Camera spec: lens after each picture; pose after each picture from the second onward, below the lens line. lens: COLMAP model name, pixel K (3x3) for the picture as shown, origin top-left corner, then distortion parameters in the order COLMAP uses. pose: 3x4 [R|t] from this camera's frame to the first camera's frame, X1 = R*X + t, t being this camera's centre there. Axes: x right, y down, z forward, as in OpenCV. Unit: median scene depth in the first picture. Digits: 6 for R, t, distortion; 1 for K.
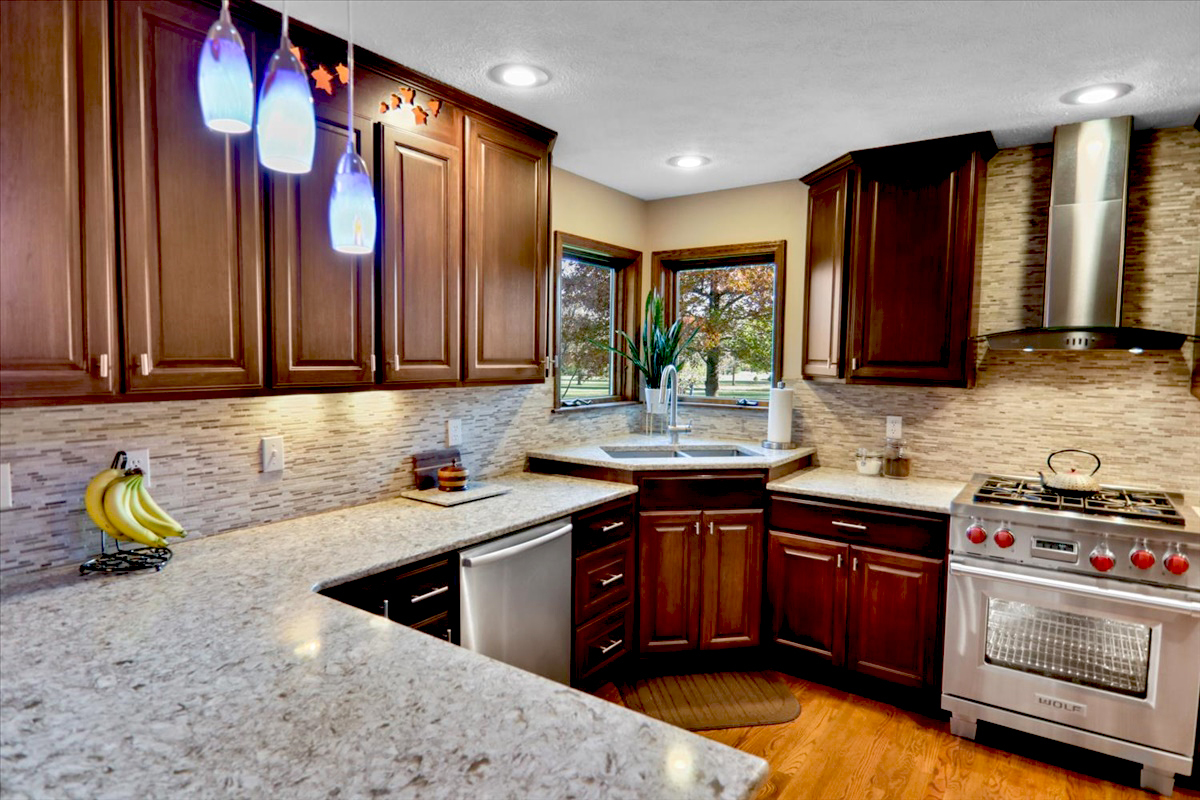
lens RADIAL K [[668.4, 0, 594.0], [0, 668.4, 398.9], [0, 0, 1]] dist [-0.003801, -0.015365]
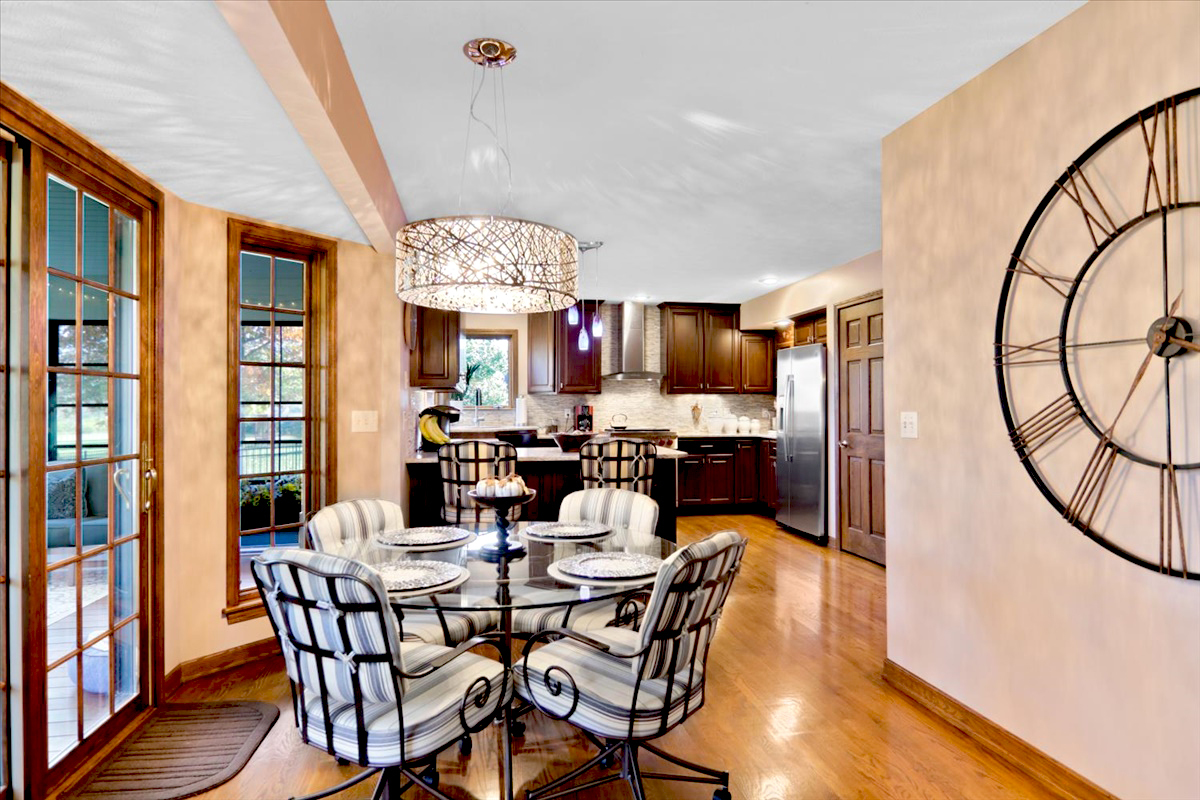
lens RADIAL K [[668.4, 0, 597.8], [0, 668.4, 399.1], [0, 0, 1]] dist [-0.003801, -0.015365]
pose [[0.695126, -0.007111, 0.718852, -1.295999], [0.059119, 0.997130, -0.047304, 0.122262], [-0.716453, 0.075380, 0.693551, -0.789482]]
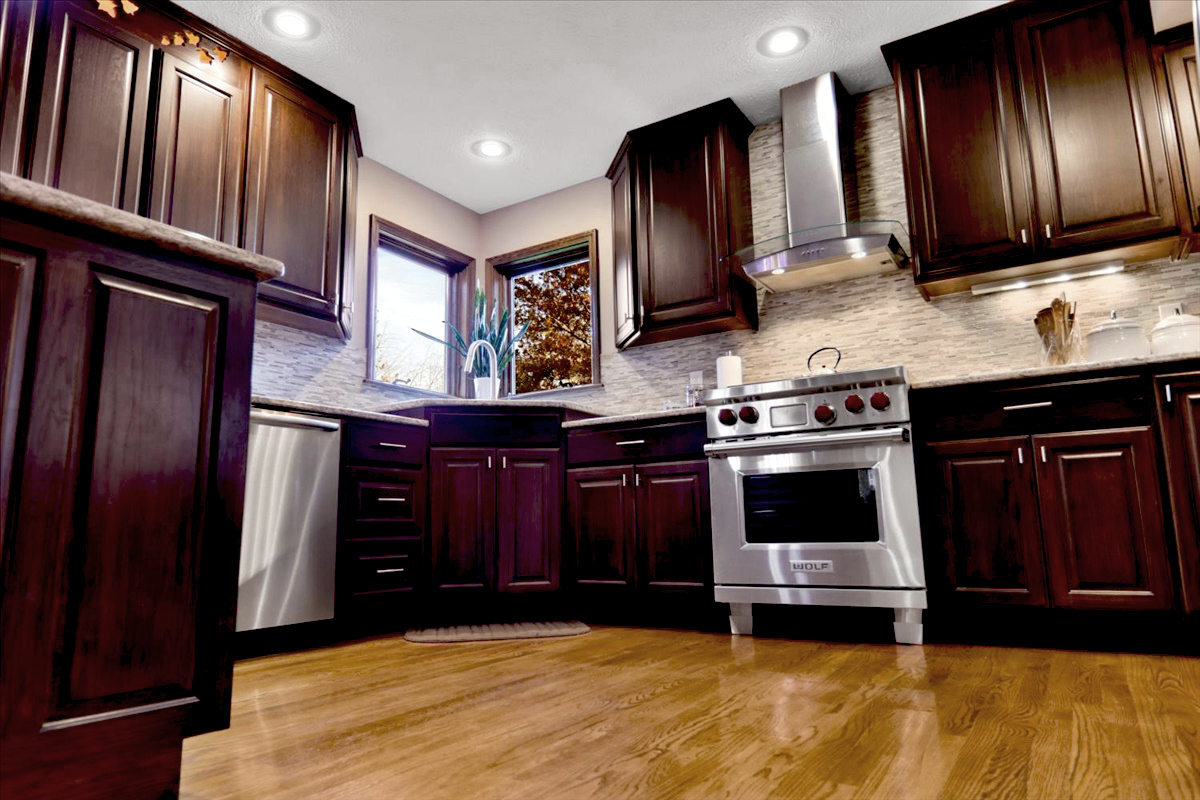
lens RADIAL K [[751.0, 0, 600.2], [0, 751.0, 402.3], [0, 0, 1]] dist [-0.005453, -0.003545]
pose [[0.997495, -0.025062, 0.066141, 0.247282], [0.039972, 0.971218, -0.234815, 0.375832], [-0.058353, 0.236871, 0.969787, -0.120136]]
